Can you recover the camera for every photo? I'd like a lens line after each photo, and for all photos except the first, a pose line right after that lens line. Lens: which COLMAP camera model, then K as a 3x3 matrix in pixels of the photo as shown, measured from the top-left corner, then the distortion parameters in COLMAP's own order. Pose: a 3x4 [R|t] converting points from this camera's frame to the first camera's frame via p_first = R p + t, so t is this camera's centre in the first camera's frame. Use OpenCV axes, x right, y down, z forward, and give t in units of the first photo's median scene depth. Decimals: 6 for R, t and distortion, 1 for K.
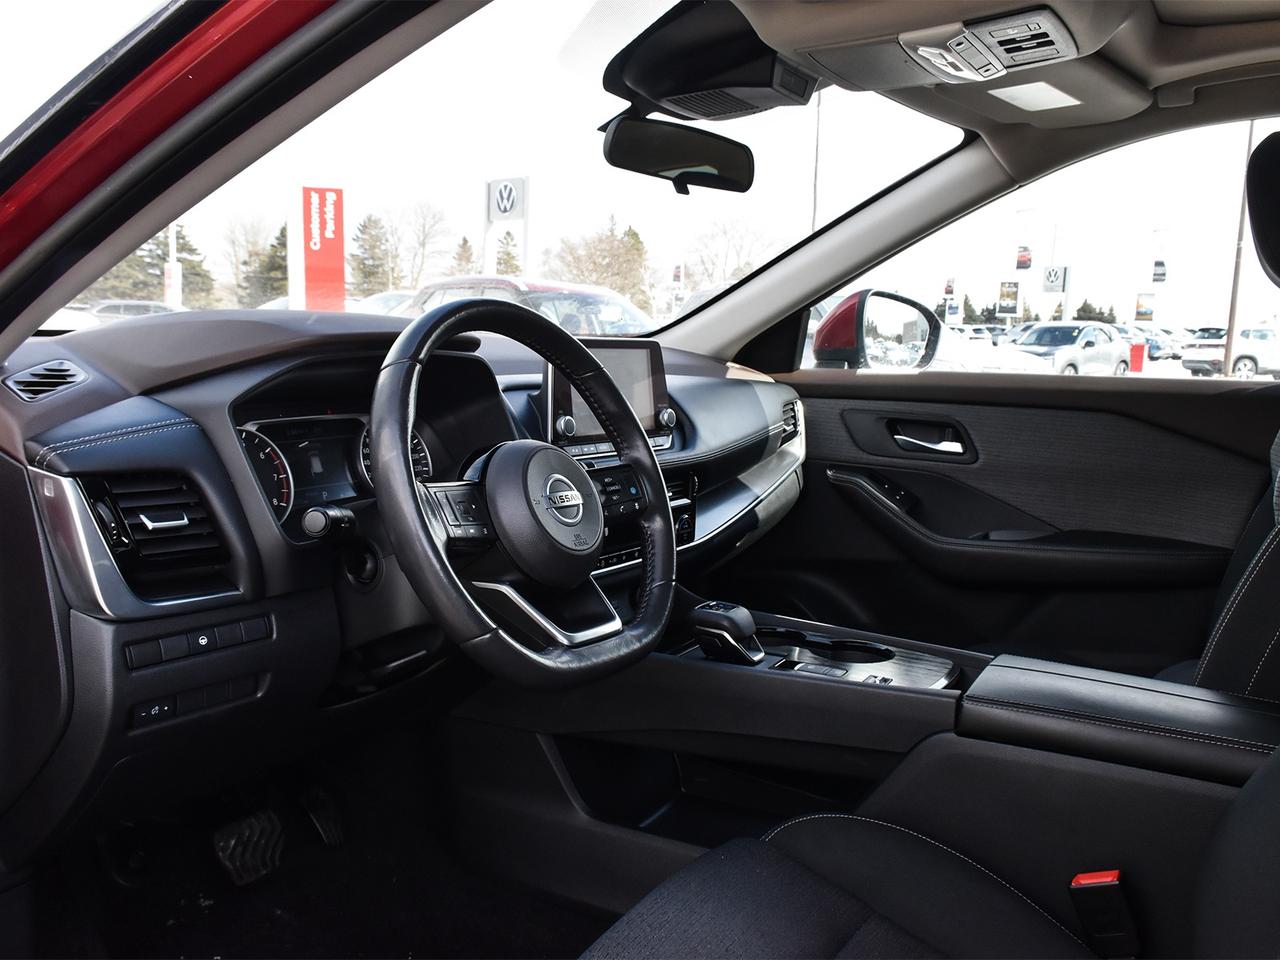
lens RADIAL K [[1082.9, 0, 640.0], [0, 1082.9, 480.0], [0, 0, 1]] dist [-0.019586, -0.003079]
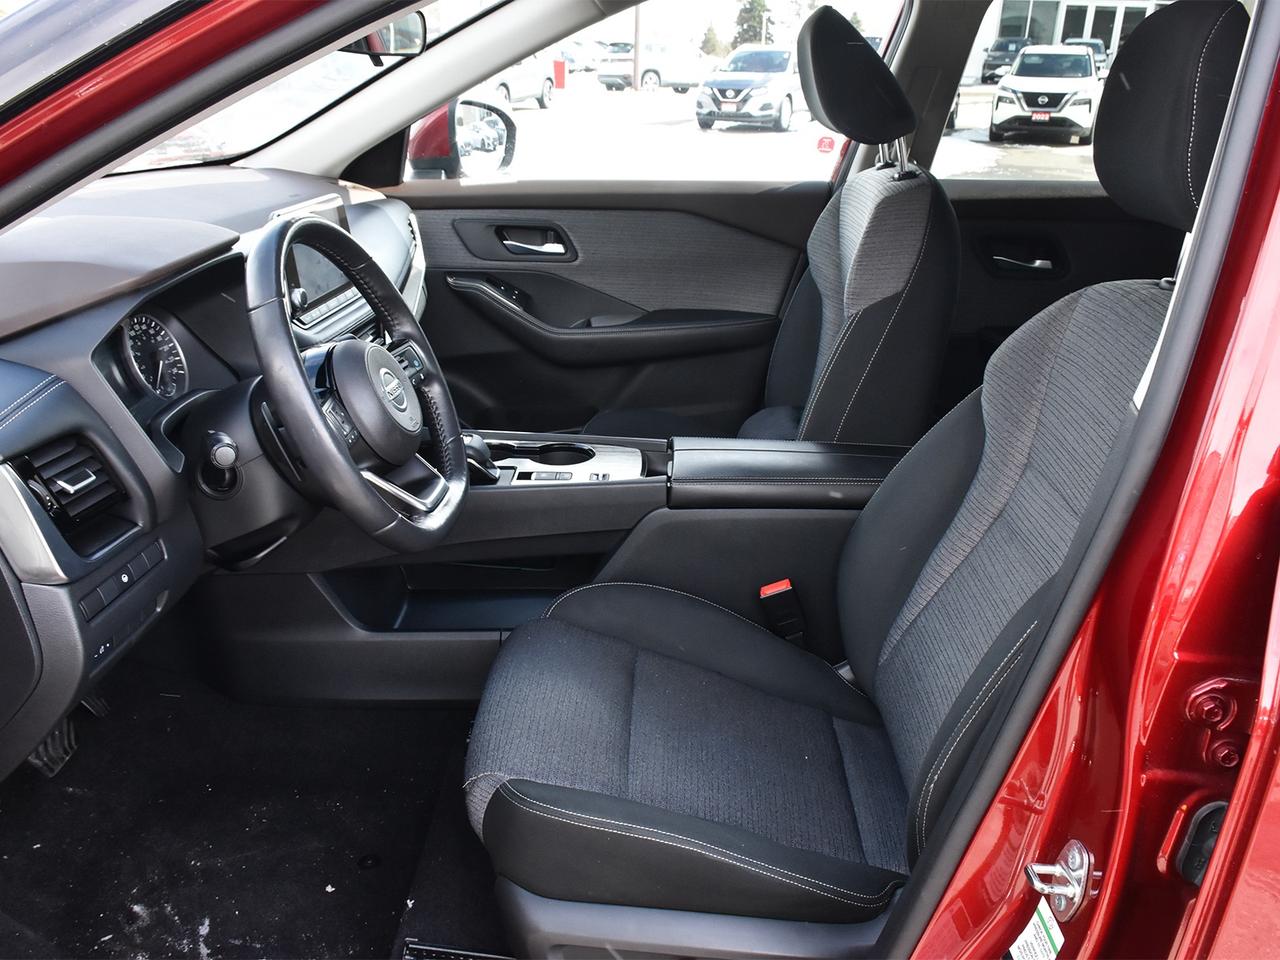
lens RADIAL K [[1082.9, 0, 640.0], [0, 1082.9, 480.0], [0, 0, 1]] dist [-0.019586, -0.003079]
pose [[0.875475, -0.188690, 0.444904, -0.194391], [0.074855, 0.962461, 0.260895, -0.089321], [-0.477430, -0.195104, 0.856735, -0.074341]]
